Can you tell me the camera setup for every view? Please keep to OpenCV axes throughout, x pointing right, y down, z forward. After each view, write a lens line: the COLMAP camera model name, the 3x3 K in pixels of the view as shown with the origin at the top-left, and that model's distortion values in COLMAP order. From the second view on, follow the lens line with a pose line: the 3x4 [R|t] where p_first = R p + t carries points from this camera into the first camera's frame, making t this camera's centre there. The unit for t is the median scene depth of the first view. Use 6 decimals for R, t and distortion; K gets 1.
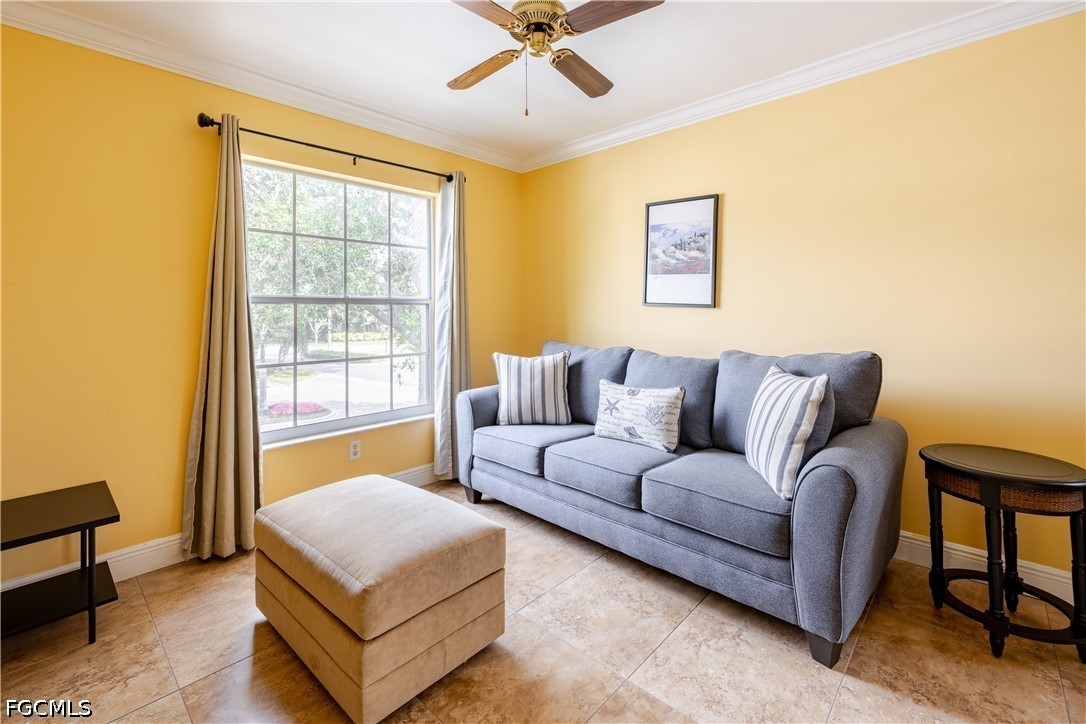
lens RADIAL K [[473.1, 0, 537.1], [0, 473.1, 306.8], [0, 0, 1]] dist [-0.004473, 0.000534]
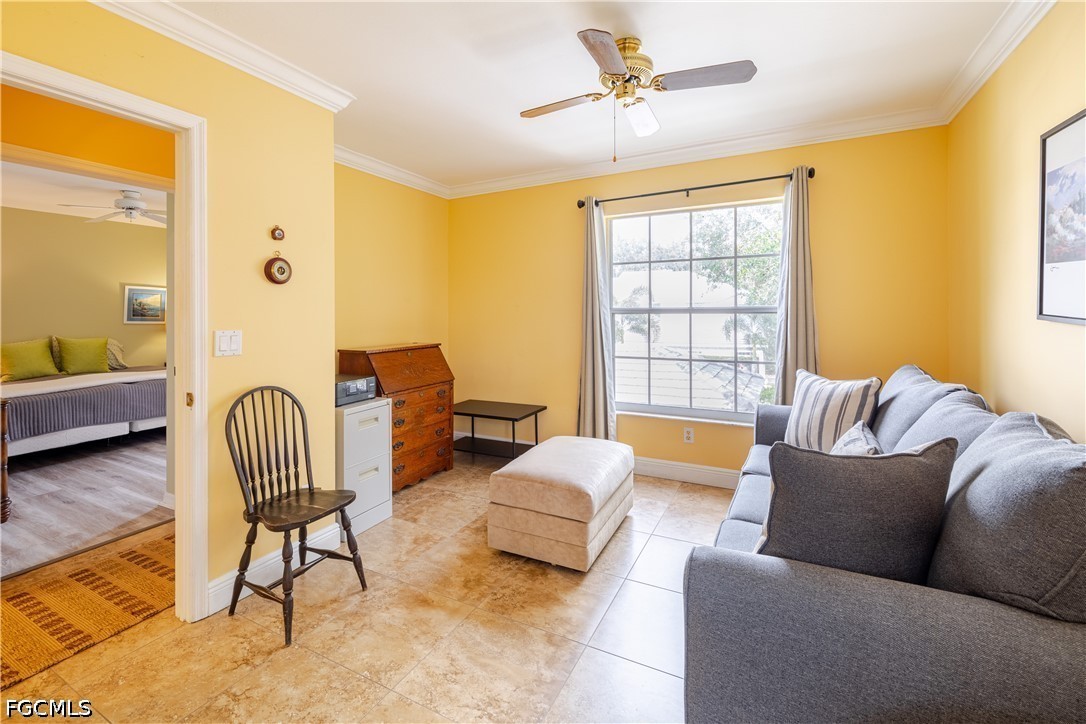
lens RADIAL K [[473.1, 0, 523.5], [0, 473.1, 313.6], [0, 0, 1]] dist [-0.004473, 0.000534]
pose [[0.253951, 0.008129, -0.967183, 0.643026], [0.010480, 0.999883, 0.011156, -0.023095], [0.967160, -0.012969, 0.253836, 0.284230]]
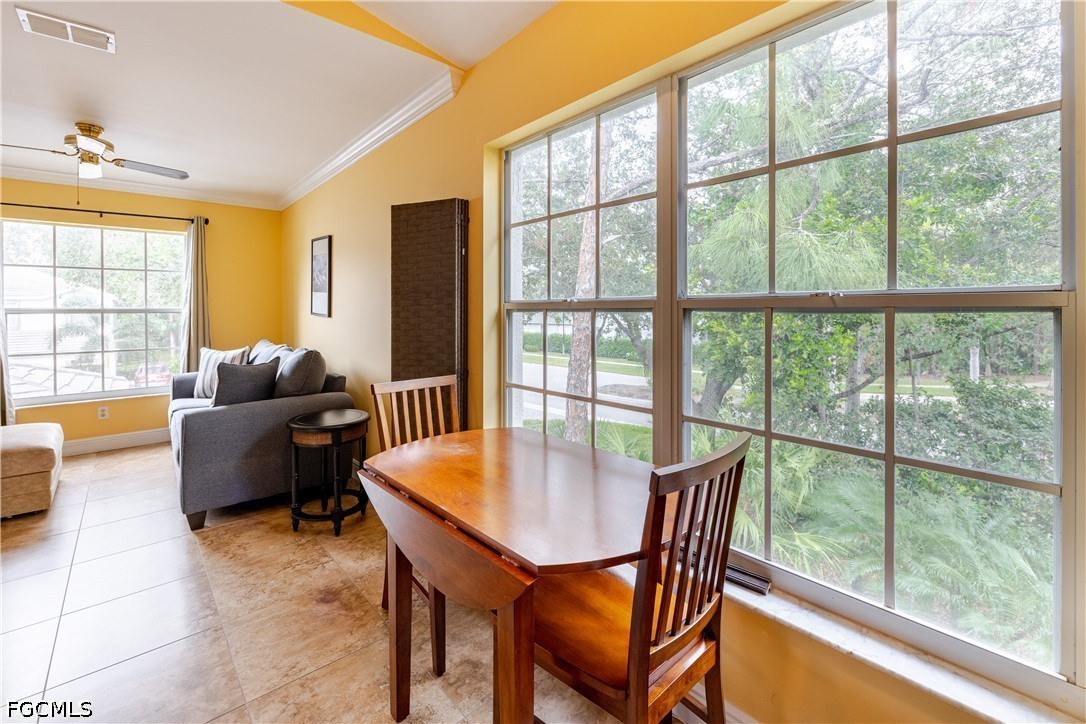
lens RADIAL K [[473.1, 0, 532.5], [0, 473.1, 311.9], [0, 0, 1]] dist [-0.004473, 0.000534]
pose [[0.994350, 0.002677, -0.106120, 1.055694], [-0.001330, 0.999918, 0.012766, -0.029890], [0.106146, -0.012553, 0.994271, -0.297823]]
